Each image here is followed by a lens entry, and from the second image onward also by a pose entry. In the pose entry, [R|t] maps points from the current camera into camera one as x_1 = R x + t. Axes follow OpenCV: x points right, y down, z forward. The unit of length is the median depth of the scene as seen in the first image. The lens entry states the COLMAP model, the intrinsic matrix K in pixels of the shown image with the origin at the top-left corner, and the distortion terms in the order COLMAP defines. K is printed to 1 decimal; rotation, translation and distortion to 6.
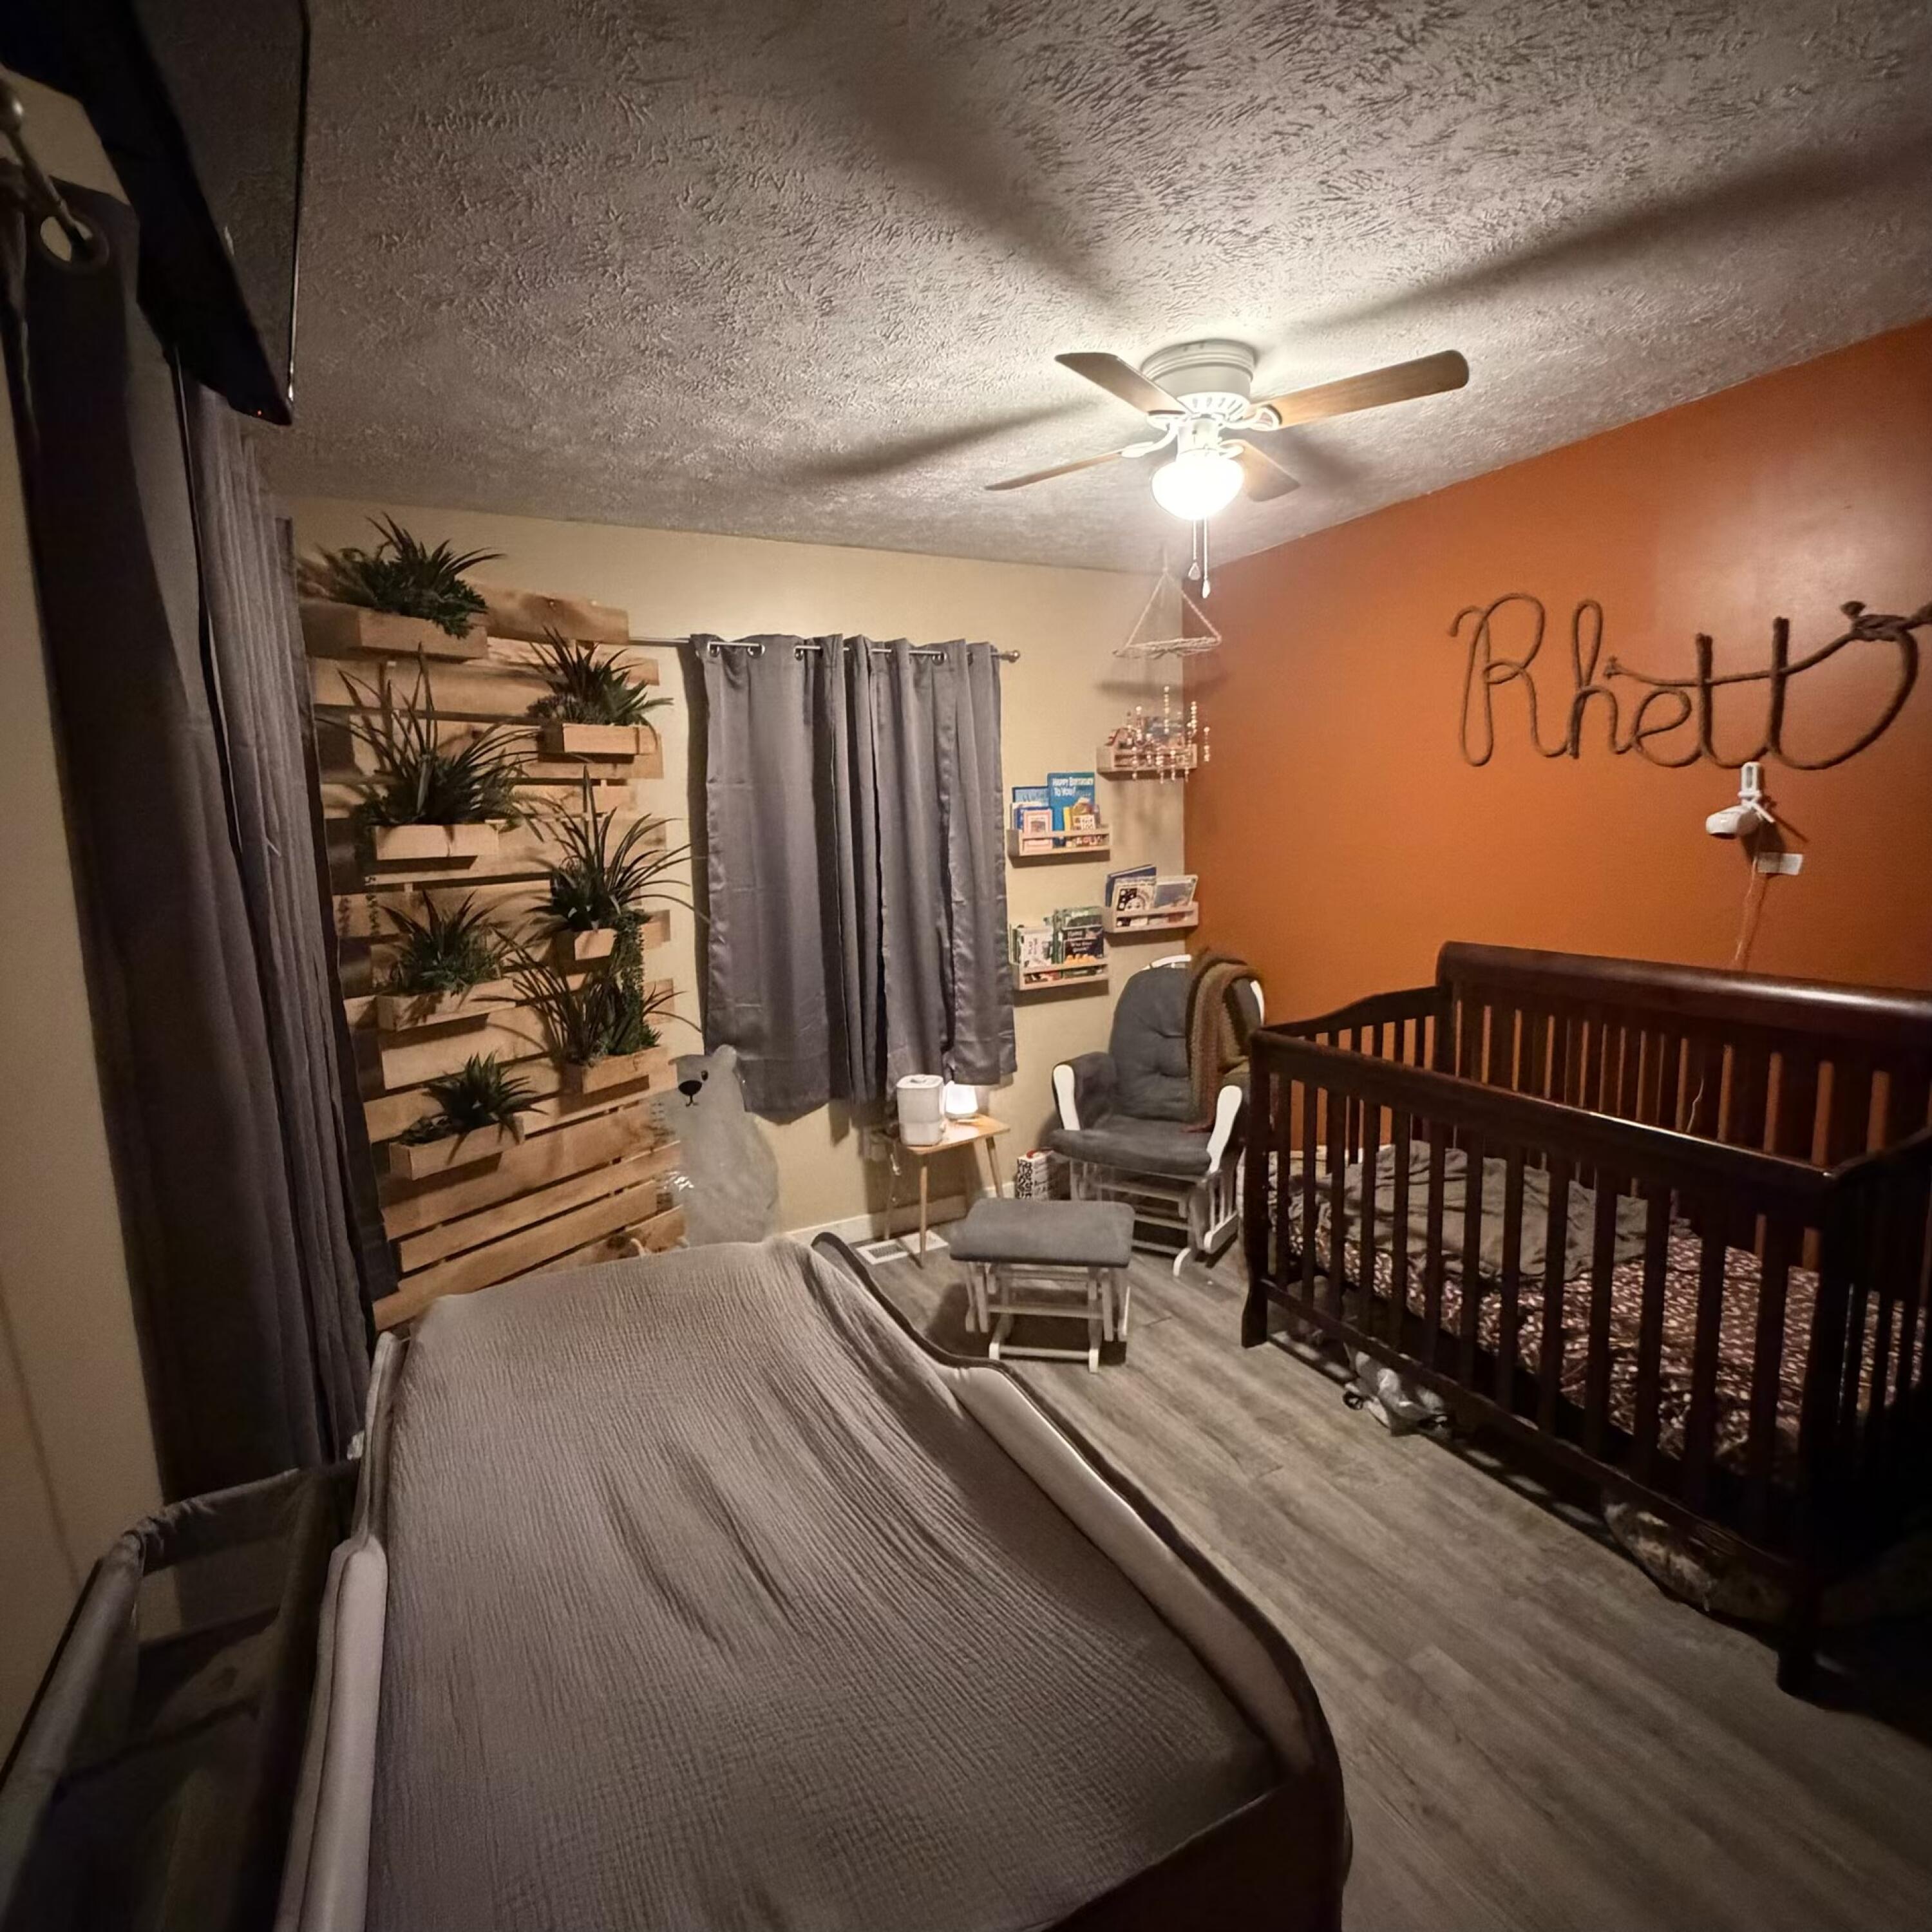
lens RADIAL K [[1033.0, 0, 969.9], [0, 1033.0, 966.1], [0, 0, 1]] dist [-0.000281, 0.000492]
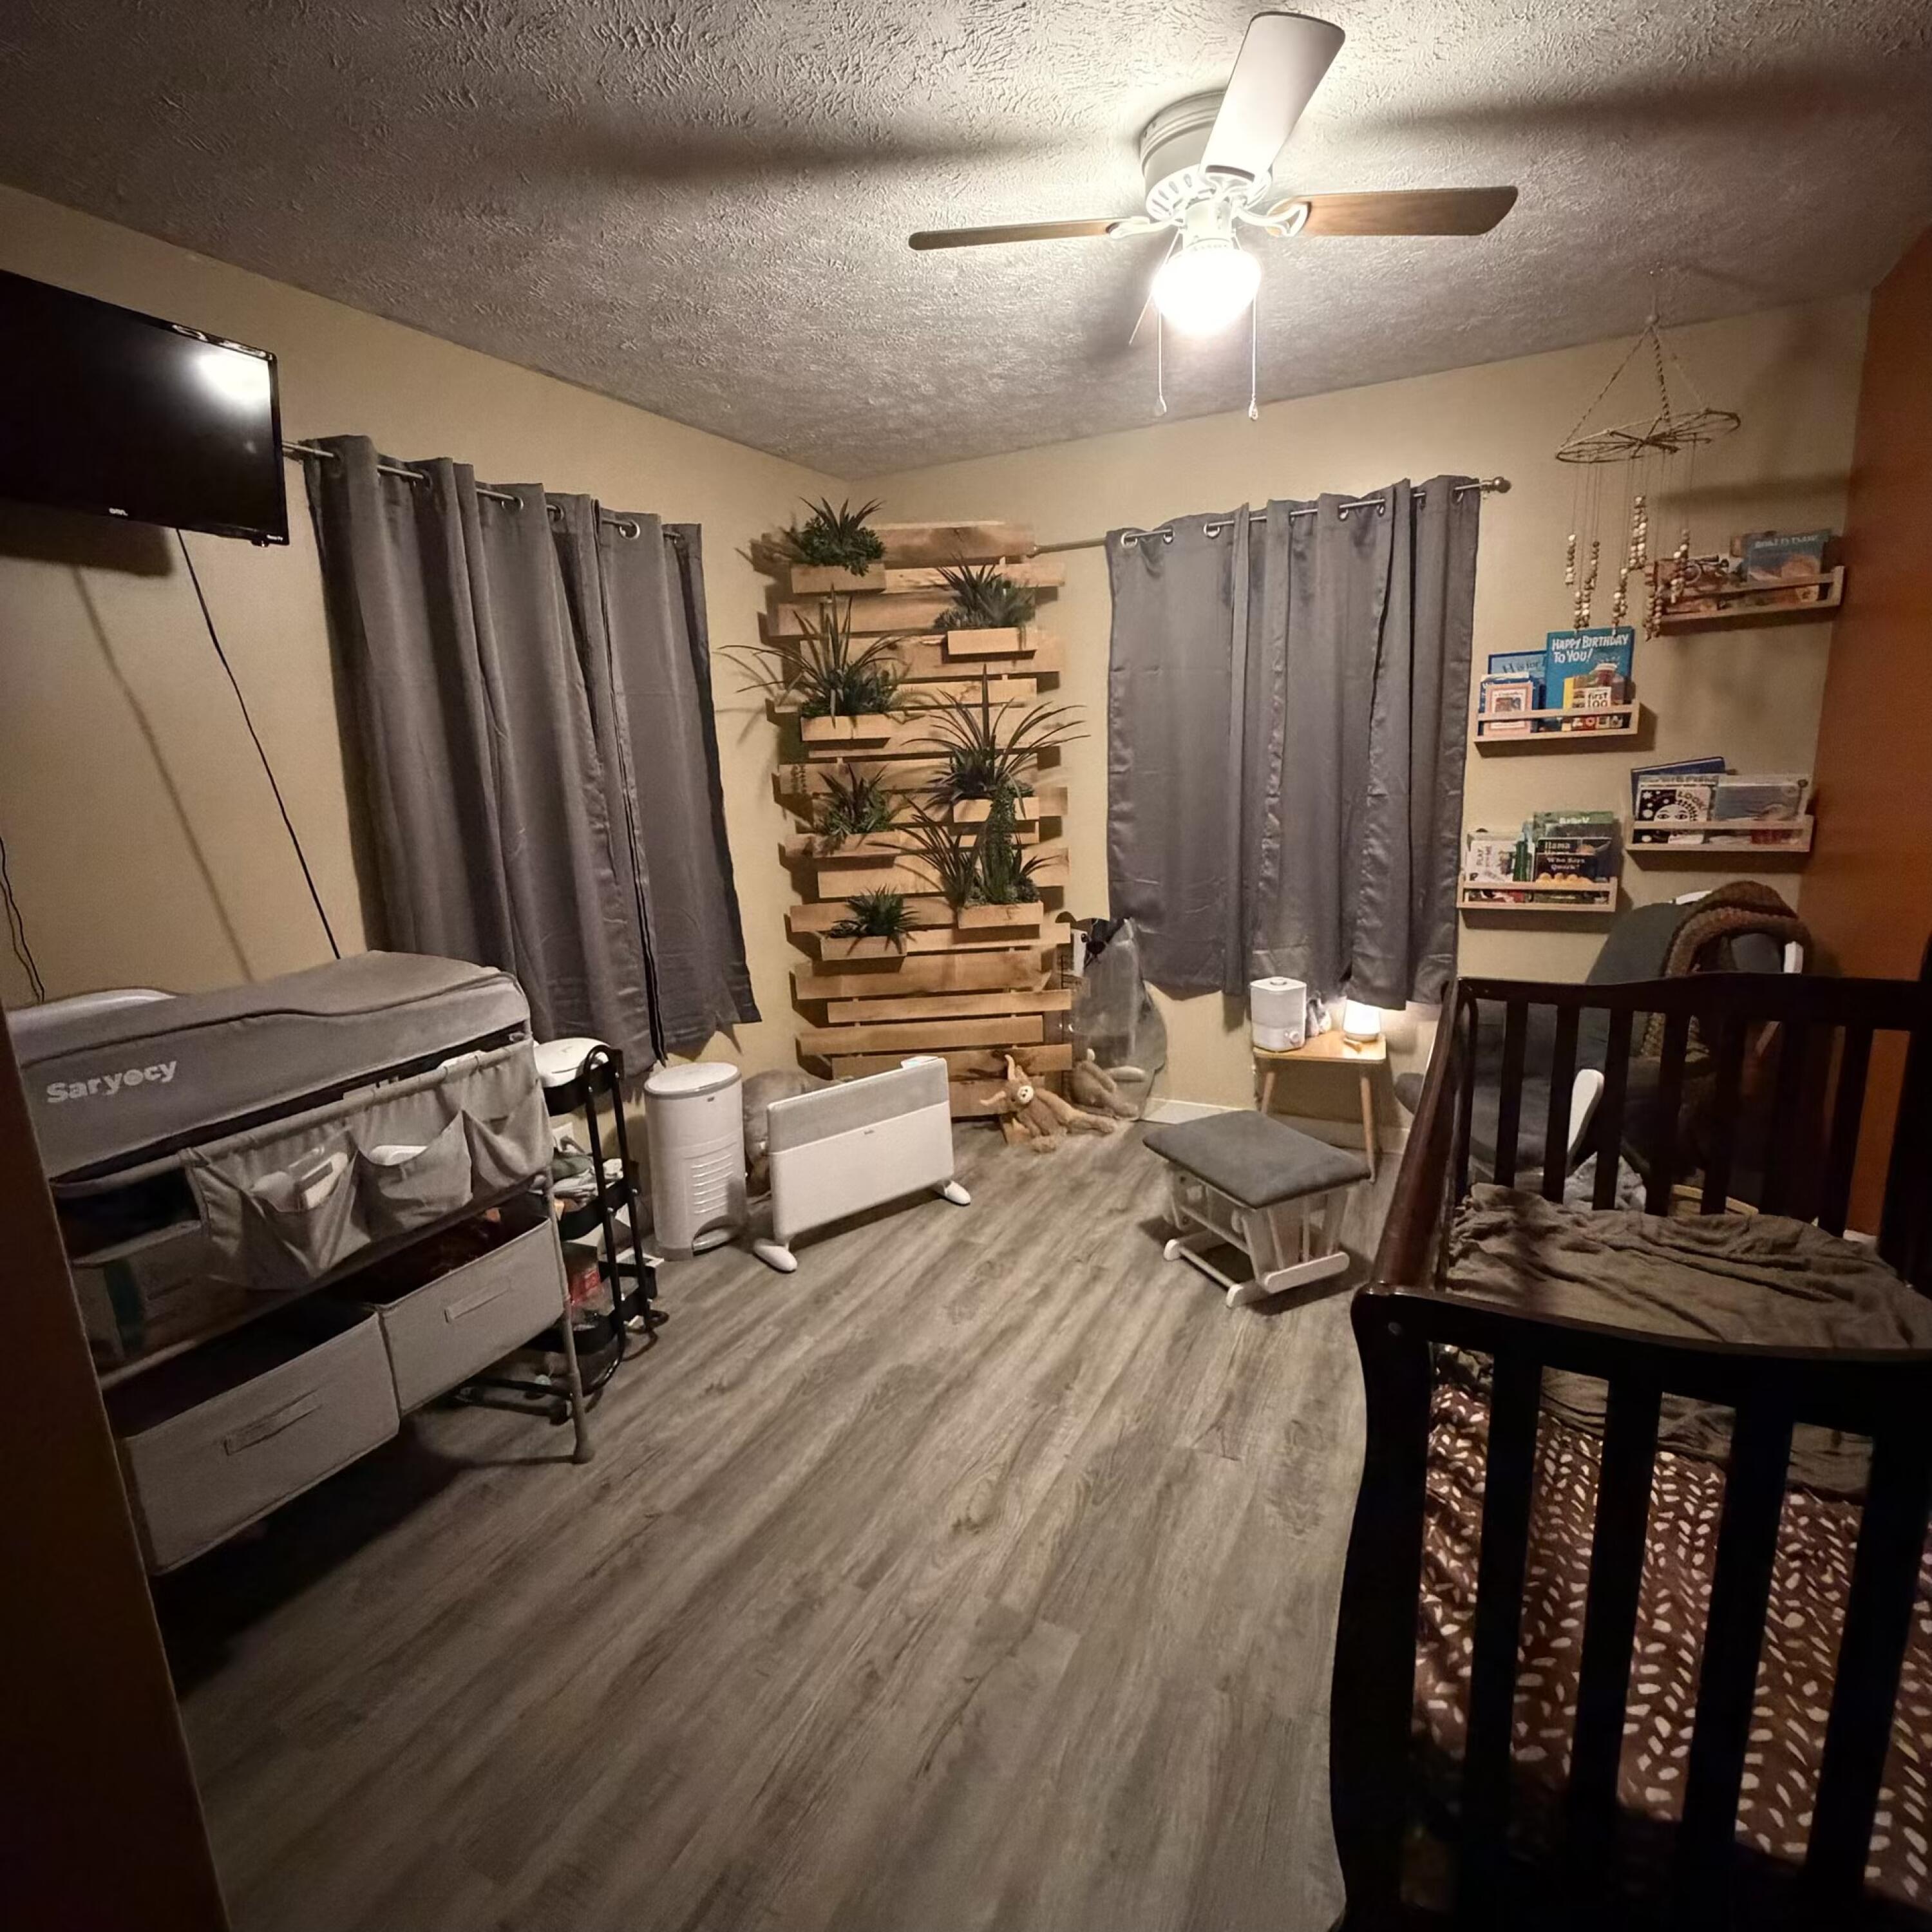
lens RADIAL K [[1033.0, 0, 967.4], [0, 1033.0, 968.8], [0, 0, 1]] dist [-0.000281, 0.000492]
pose [[0.573602, 0.182926, -0.798448, 0.548256], [-0.092677, 0.982980, 0.158624, -0.025776], [0.813875, -0.016989, 0.580792, 0.221027]]
